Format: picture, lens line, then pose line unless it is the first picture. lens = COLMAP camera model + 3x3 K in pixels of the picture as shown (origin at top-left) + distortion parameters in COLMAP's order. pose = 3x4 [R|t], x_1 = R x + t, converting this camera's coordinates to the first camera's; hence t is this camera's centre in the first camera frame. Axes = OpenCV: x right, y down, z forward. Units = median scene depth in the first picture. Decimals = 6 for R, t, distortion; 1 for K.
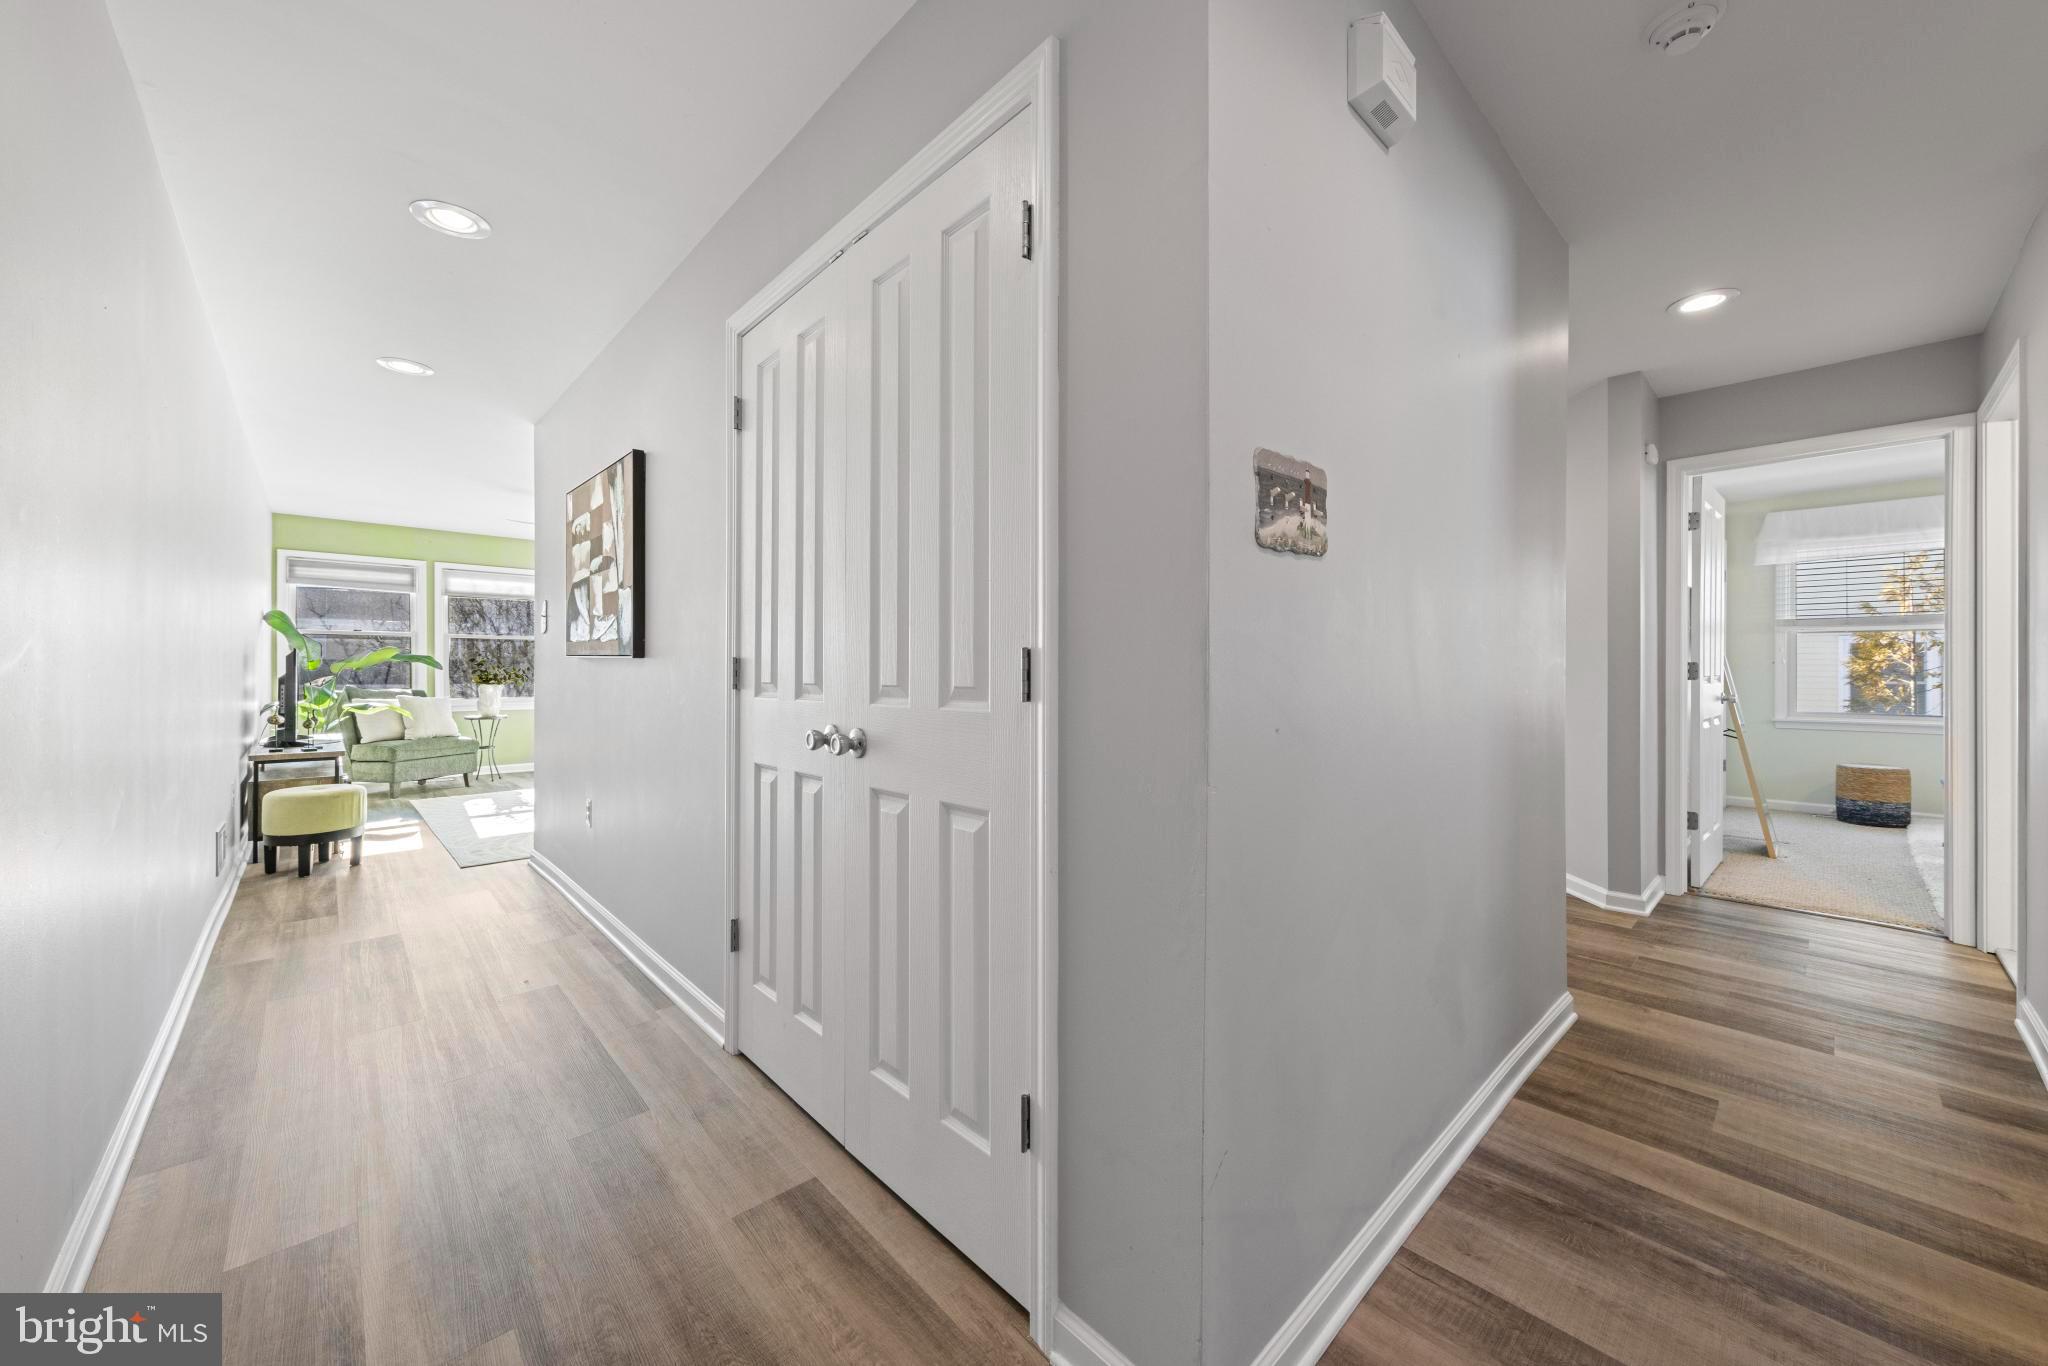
lens RADIAL K [[728.4, 0, 1020.5], [0, 728.4, 668.9], [0, 0, 1]] dist [0.001716, -0.000087]
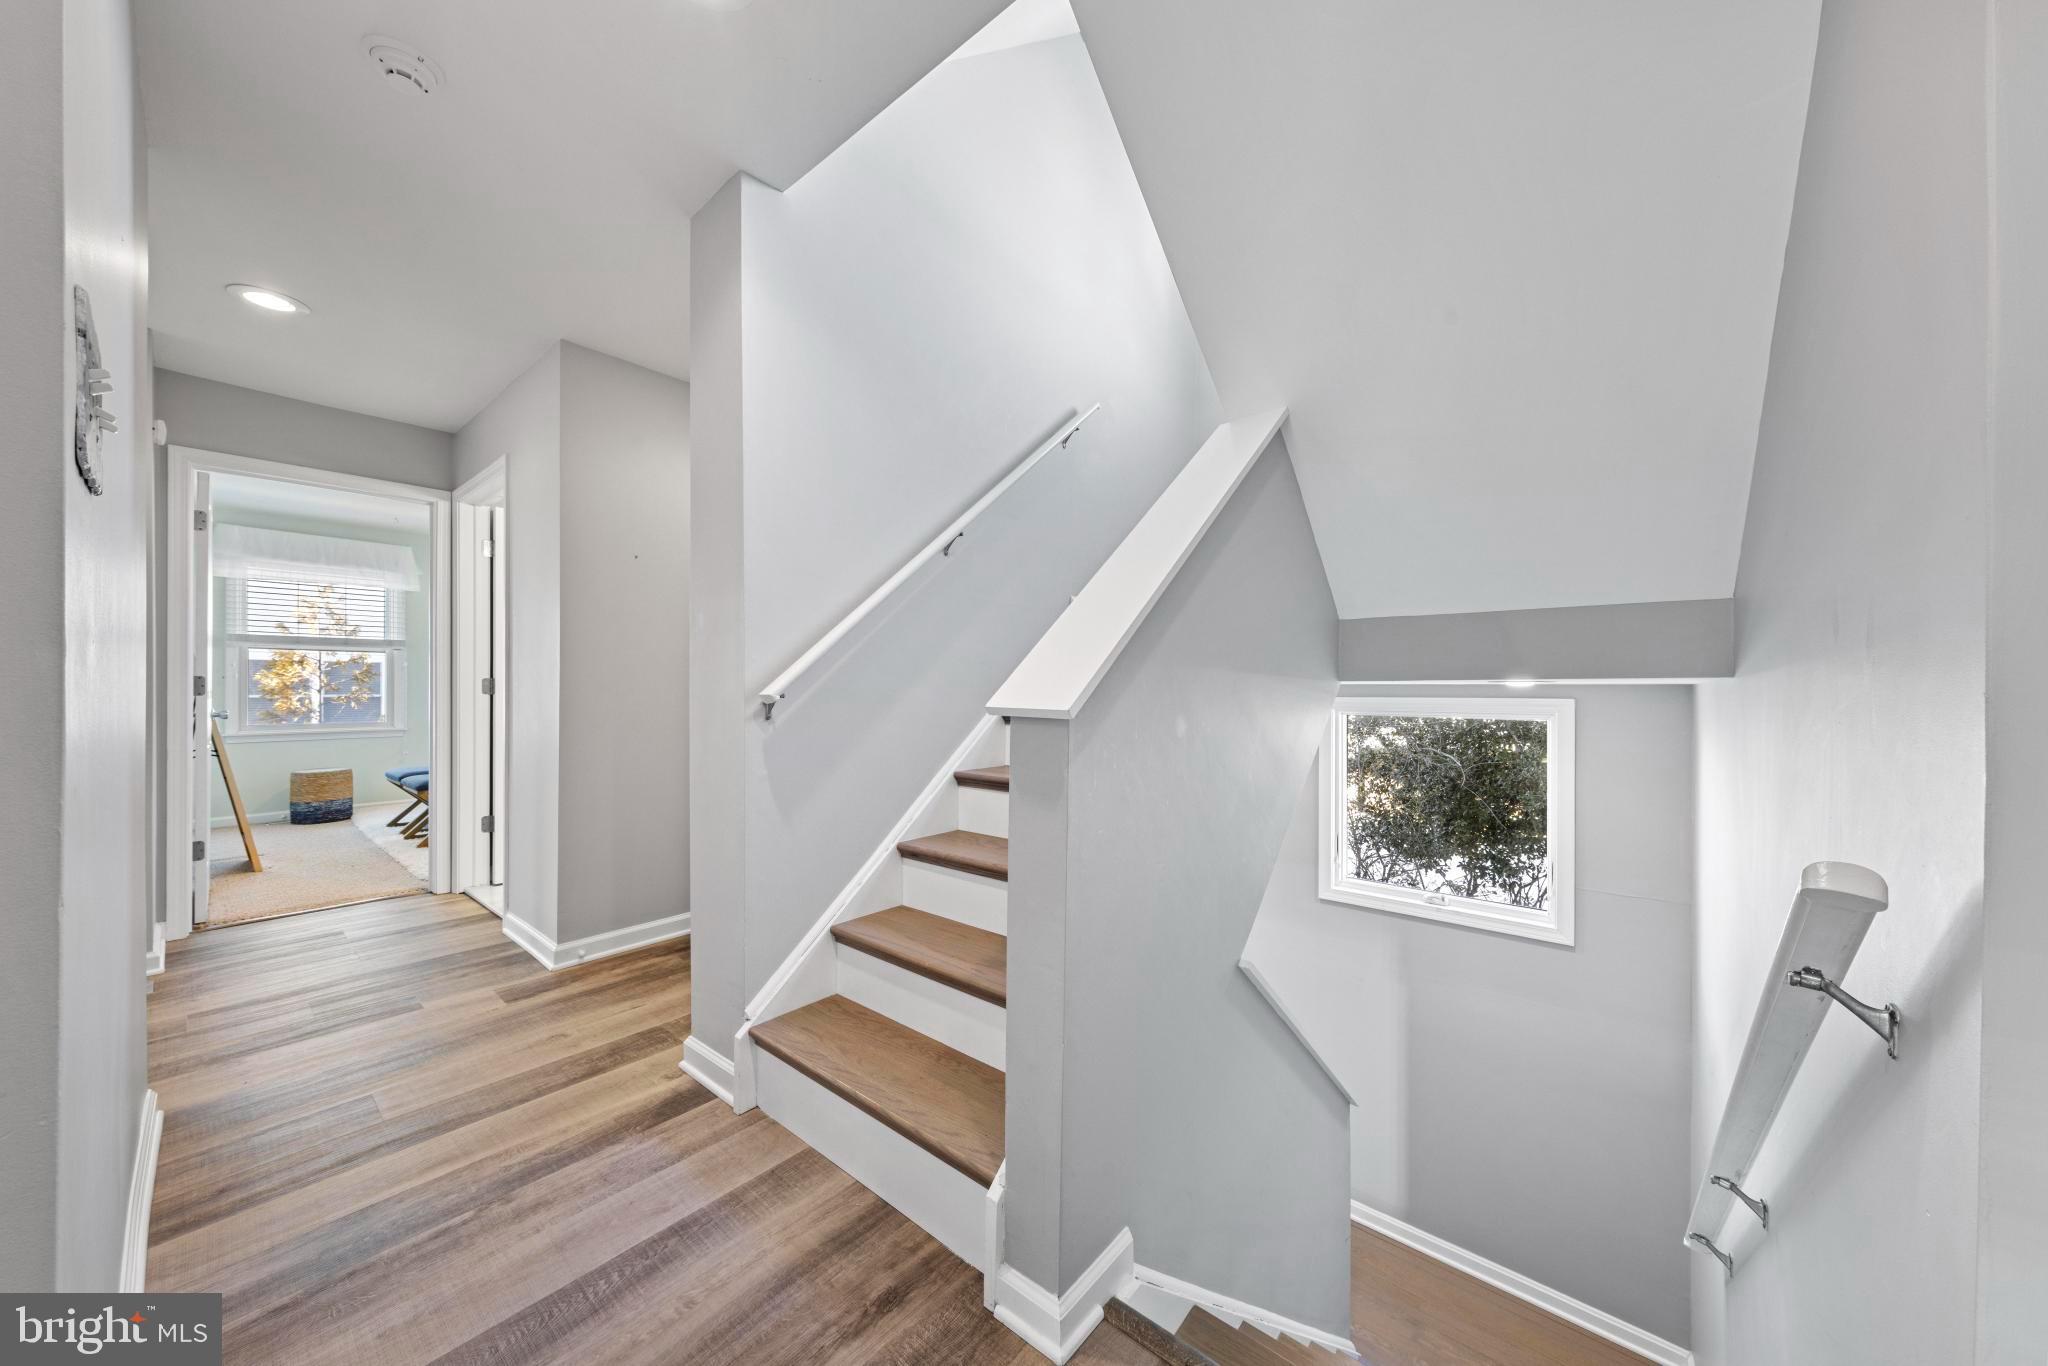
lens RADIAL K [[690.9, 0, 1034.1], [0, 690.9, 693.4], [0, 0, 1]] dist [0.003360, 0.000256]
pose [[-0.114416, -0.010504, 0.993377, -0.160375], [-0.003766, 0.999941, 0.010140, -0.001160], [-0.993426, -0.002581, -0.114448, 0.186446]]
